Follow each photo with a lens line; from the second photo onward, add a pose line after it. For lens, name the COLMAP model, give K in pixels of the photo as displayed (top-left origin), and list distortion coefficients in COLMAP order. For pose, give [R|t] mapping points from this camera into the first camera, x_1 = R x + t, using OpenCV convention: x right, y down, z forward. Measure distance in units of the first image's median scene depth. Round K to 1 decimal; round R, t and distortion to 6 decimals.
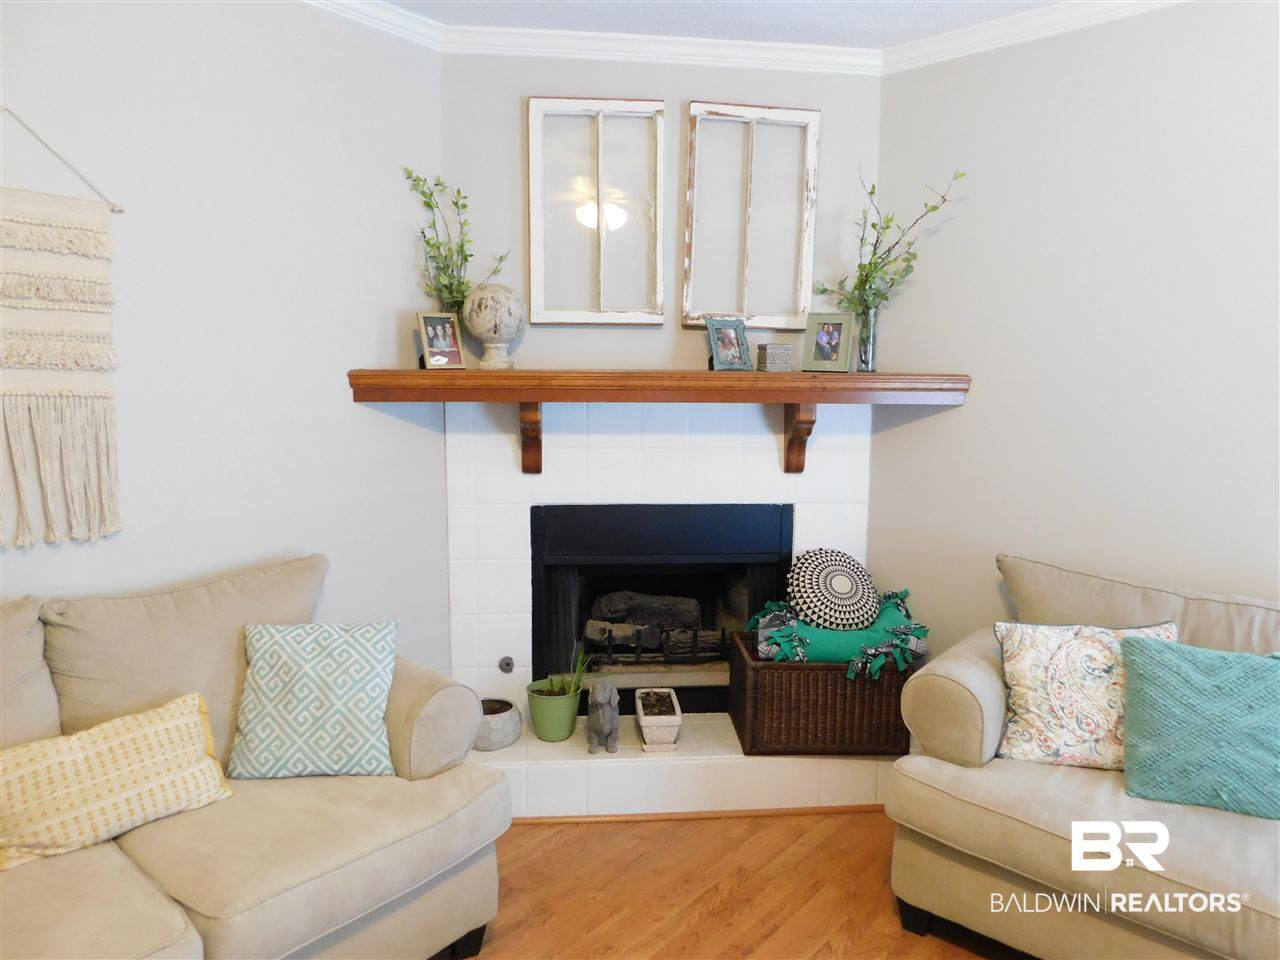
lens RADIAL K [[842.9, 0, 640.0], [0, 842.9, 480.0], [0, 0, 1]] dist [-0.037028, -0.001064]
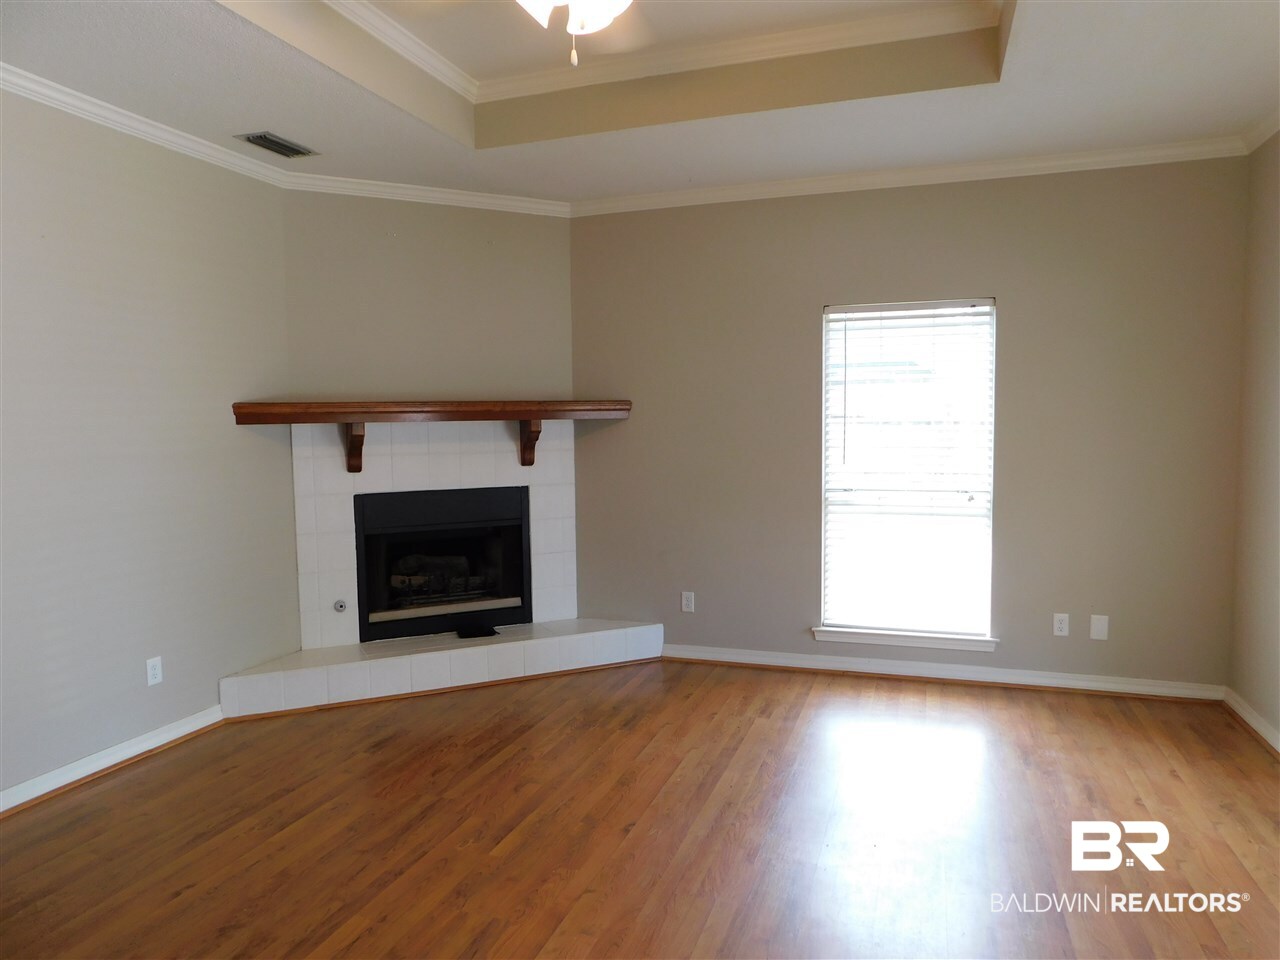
lens RADIAL K [[842.9, 0, 640.0], [0, 842.9, 480.0], [0, 0, 1]] dist [-0.037028, -0.001064]
pose [[0.922398, -0.047565, 0.383300, -0.228816], [0.062107, 0.997740, -0.025646, 0.073106], [-0.381214, 0.047462, 0.923268, -0.521903]]
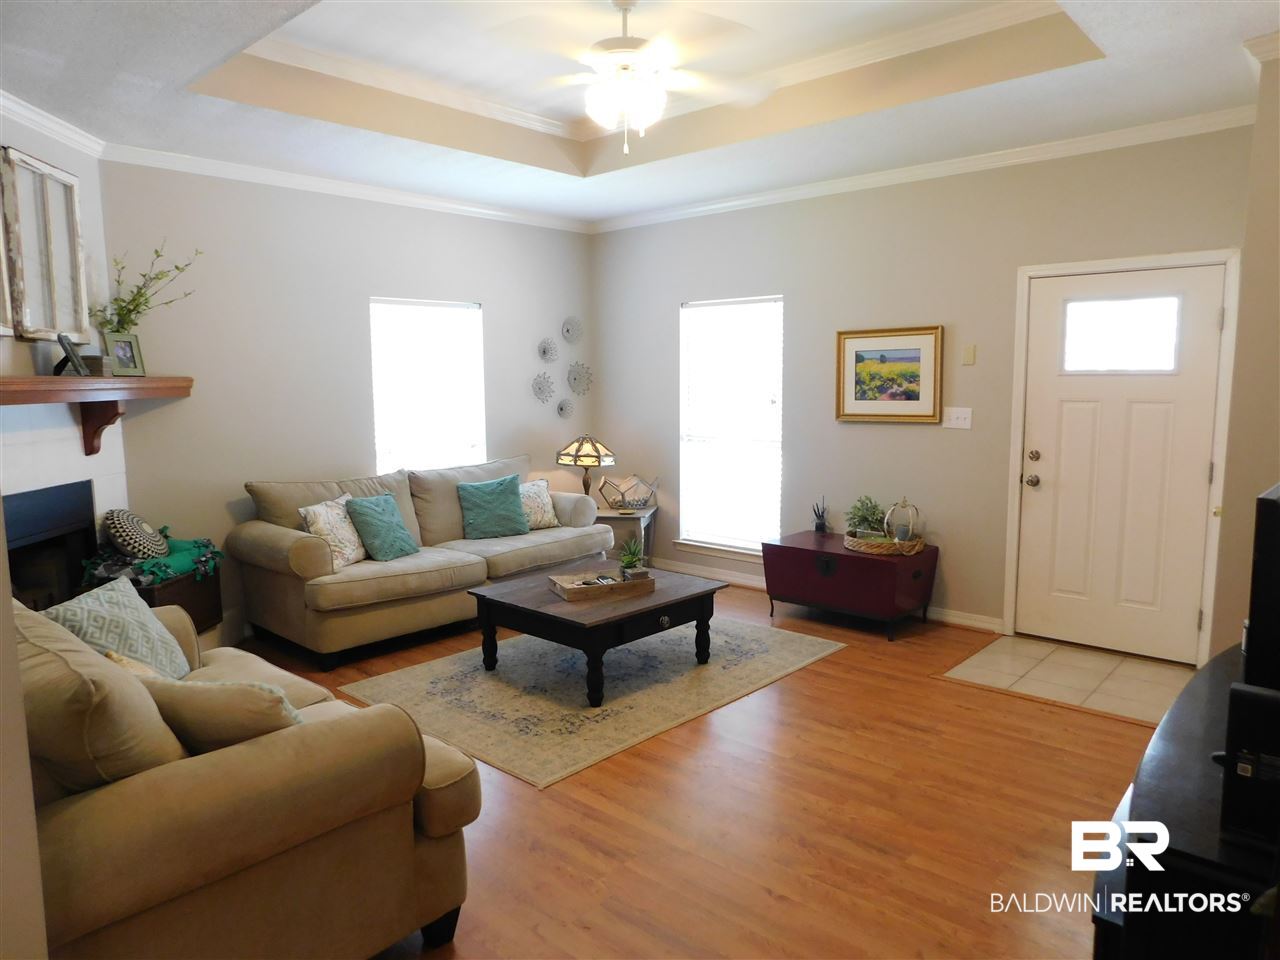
lens RADIAL K [[842.9, 0, 640.0], [0, 842.9, 480.0], [0, 0, 1]] dist [-0.037028, -0.001064]
pose [[0.032797, -0.128066, 0.991223, -1.081989], [0.126026, 0.984371, 0.123011, -0.021408], [-0.991485, 0.120885, 0.048424, 0.113063]]
